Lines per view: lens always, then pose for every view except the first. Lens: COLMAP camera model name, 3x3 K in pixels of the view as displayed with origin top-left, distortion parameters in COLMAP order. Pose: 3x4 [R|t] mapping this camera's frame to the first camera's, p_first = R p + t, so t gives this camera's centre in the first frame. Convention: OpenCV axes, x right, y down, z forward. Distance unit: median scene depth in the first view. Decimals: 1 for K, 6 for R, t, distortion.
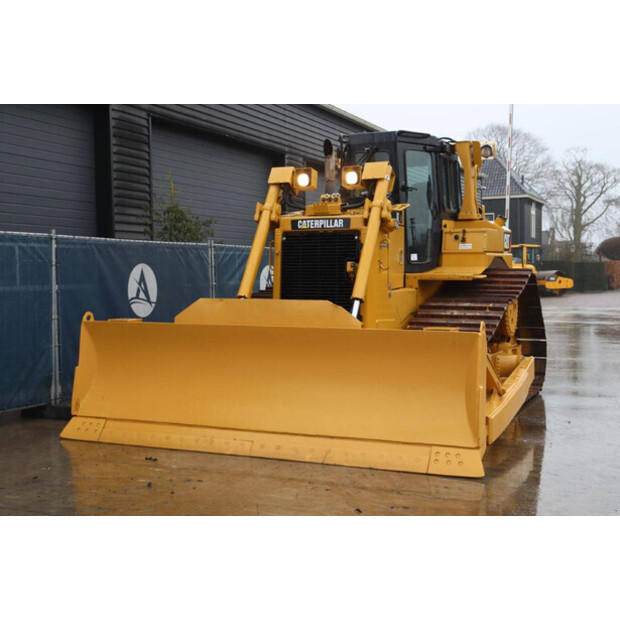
lens RADIAL K [[902.3, 0, 310.0], [0, 902.3, 310.0], [0, 0, 1]] dist [0.085424, 0.036463]
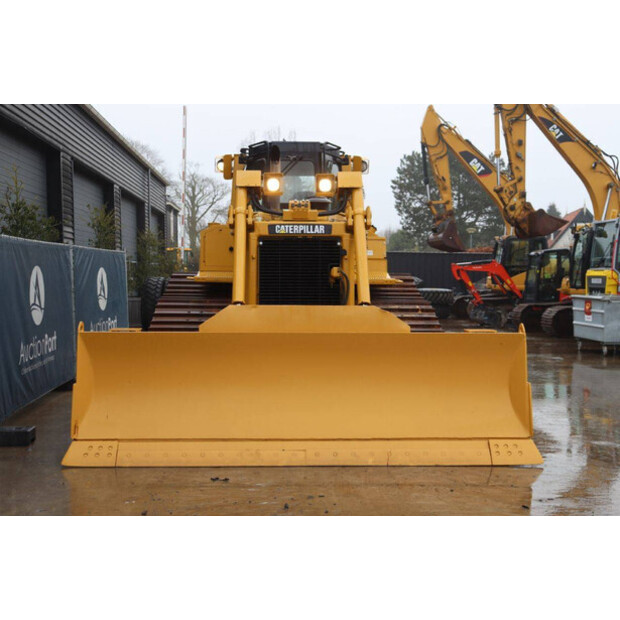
lens RADIAL K [[832.6, 0, 310.0], [0, 832.6, 310.0], [0, 0, 1]] dist [0.044976, 0.033636]
pose [[0.890792, -0.016132, 0.454126, -0.398232], [0.014578, 0.999870, 0.006923, -0.011271], [-0.454178, 0.000453, 0.890911, 0.163190]]
